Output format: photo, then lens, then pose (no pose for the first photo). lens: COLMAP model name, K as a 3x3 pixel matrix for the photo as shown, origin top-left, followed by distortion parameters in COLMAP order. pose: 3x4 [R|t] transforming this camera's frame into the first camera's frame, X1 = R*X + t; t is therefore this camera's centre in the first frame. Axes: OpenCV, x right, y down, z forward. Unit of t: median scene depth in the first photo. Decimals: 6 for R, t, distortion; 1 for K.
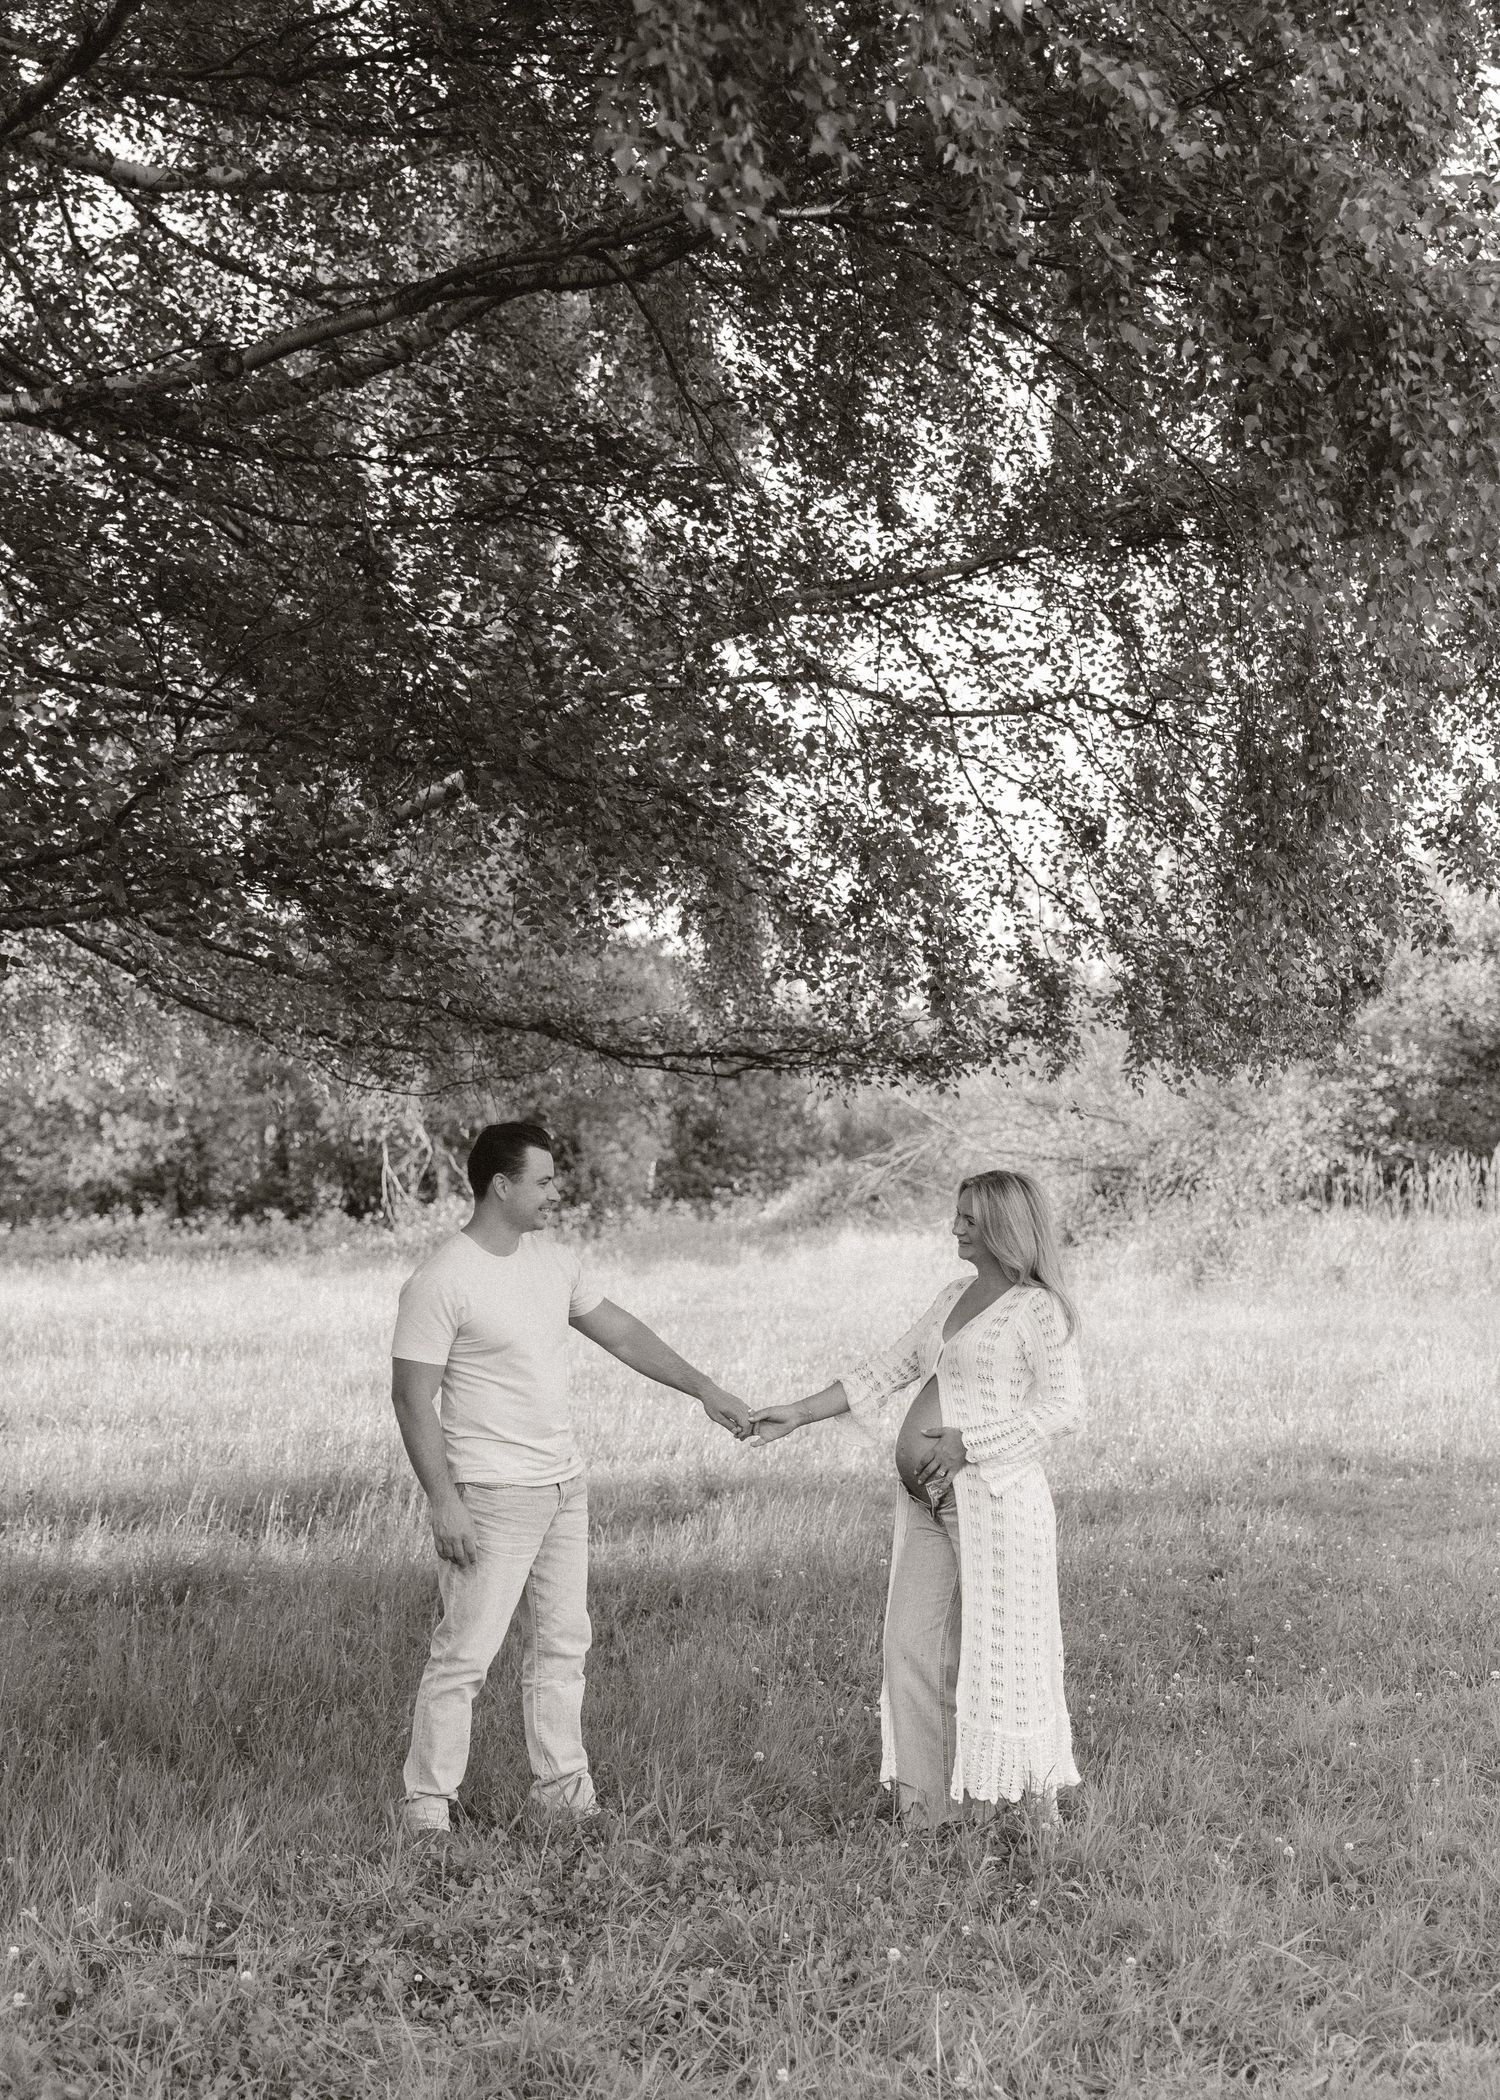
lens RADIAL K [[2885.3, 0, 784.7], [0, 2885.3, 1058.0], [0, 0, 1]] dist [-0.004280, 0.003766]
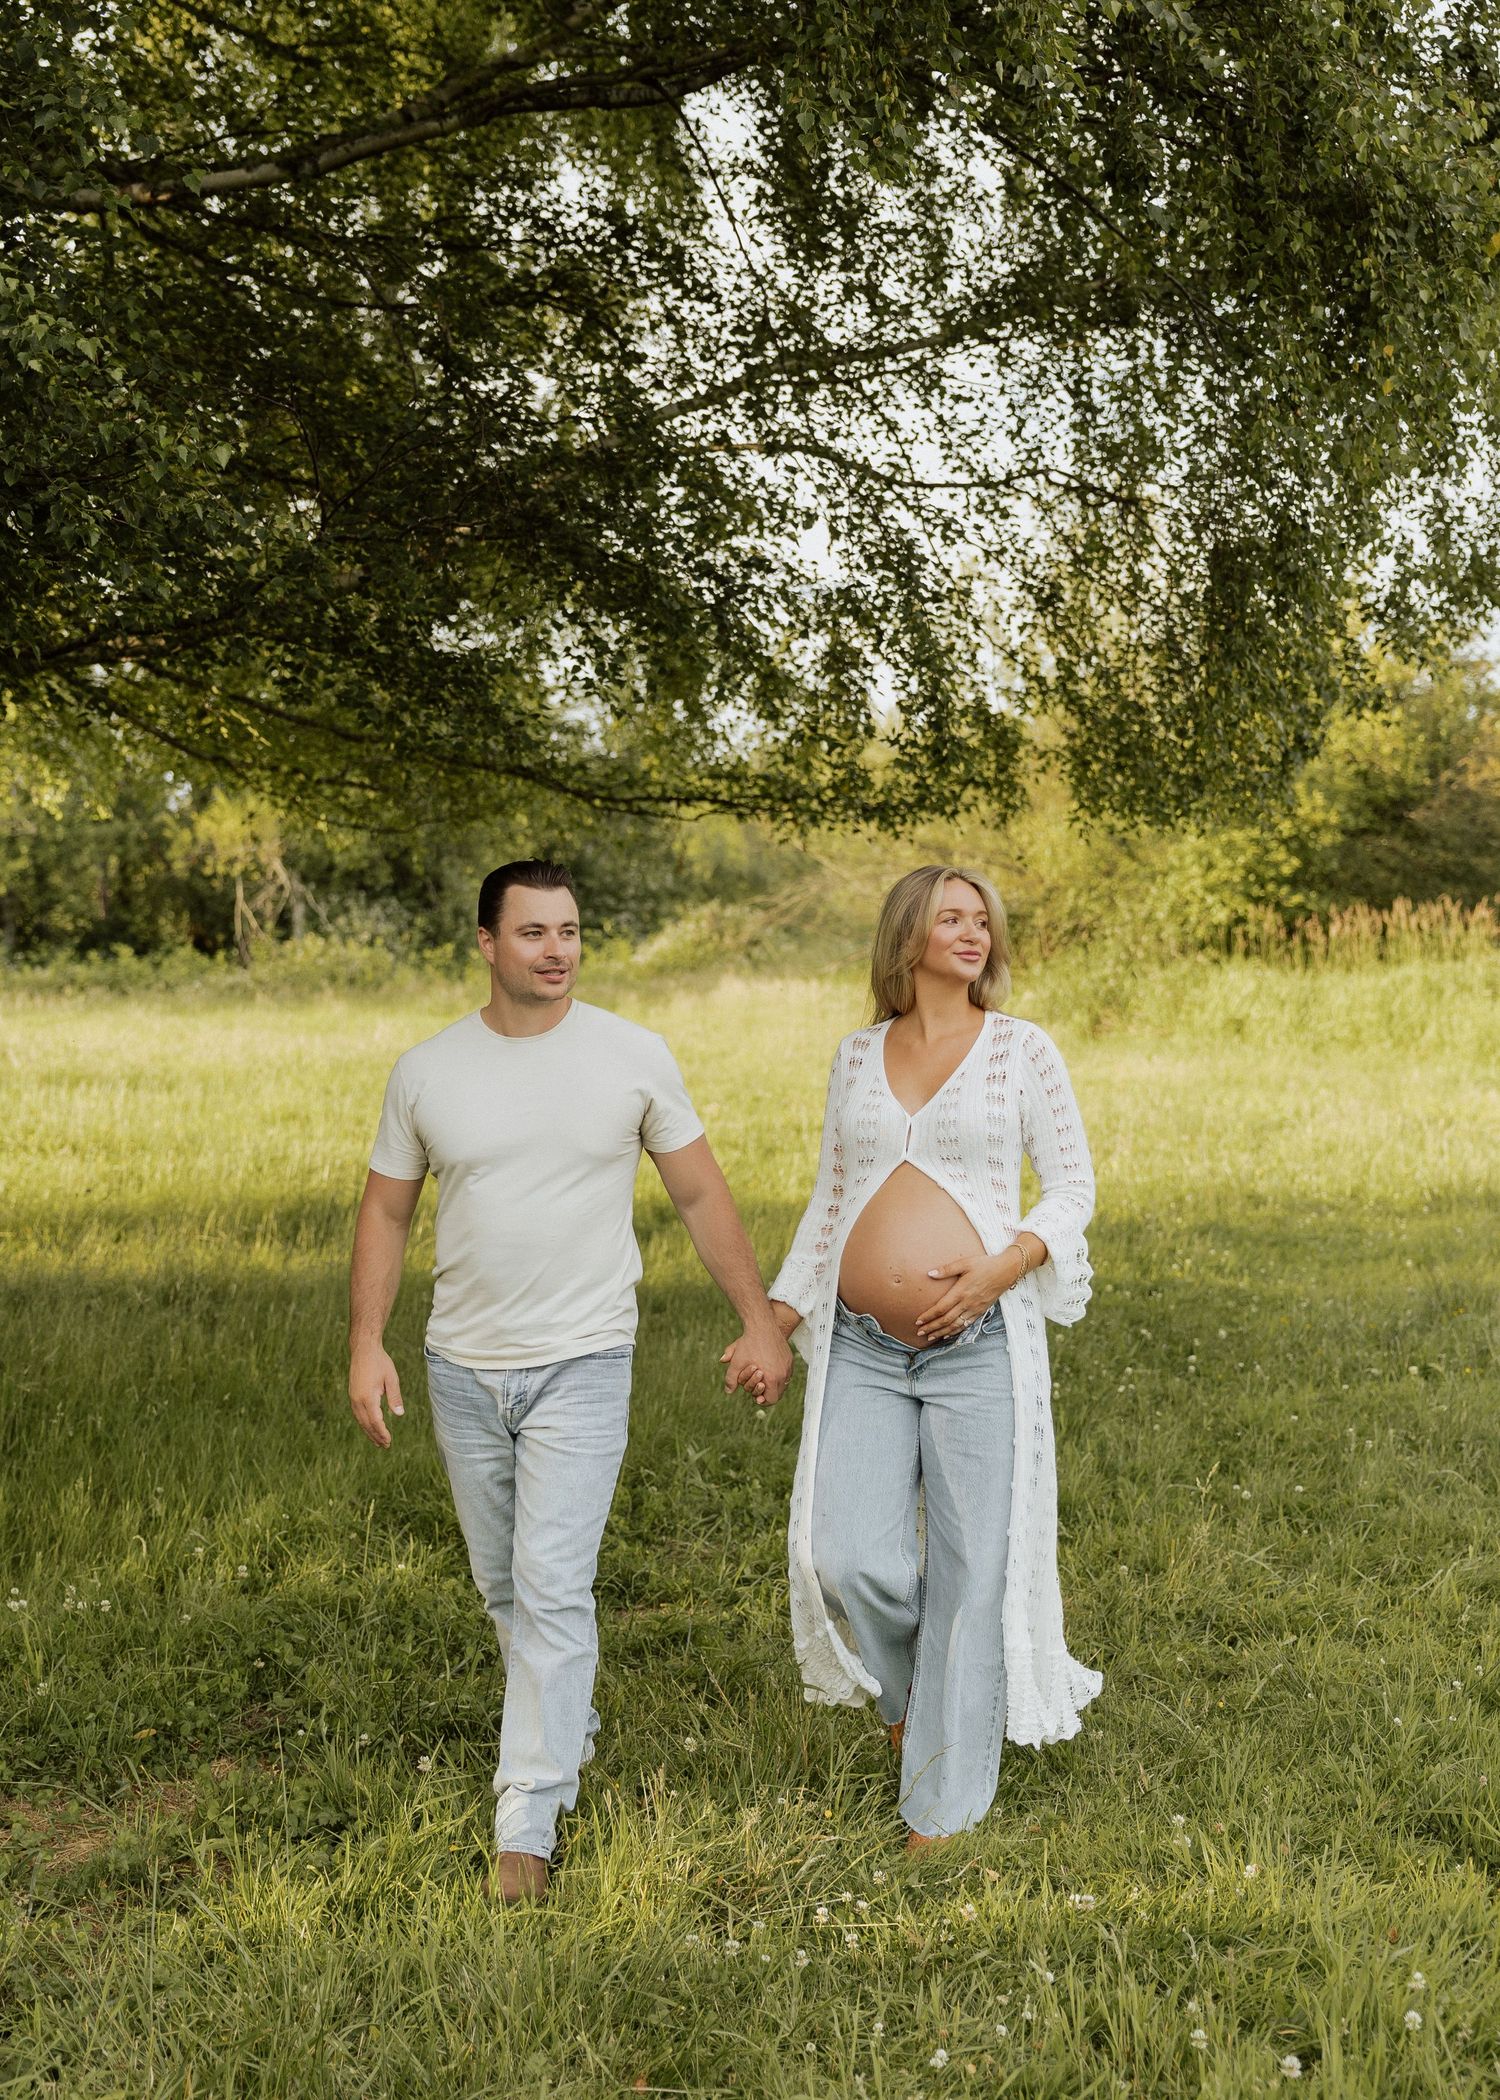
lens RADIAL K [[3184.9, 0, 747.4], [0, 3184.9, 926.5], [0, 0, 1]] dist [0.001363, -0.009610]
pose [[0.998855, 0.015195, 0.045369, -0.041235], [-0.017117, 0.998960, 0.042263, -0.003436], [-0.044679, -0.042991, 0.998076, -0.125479]]
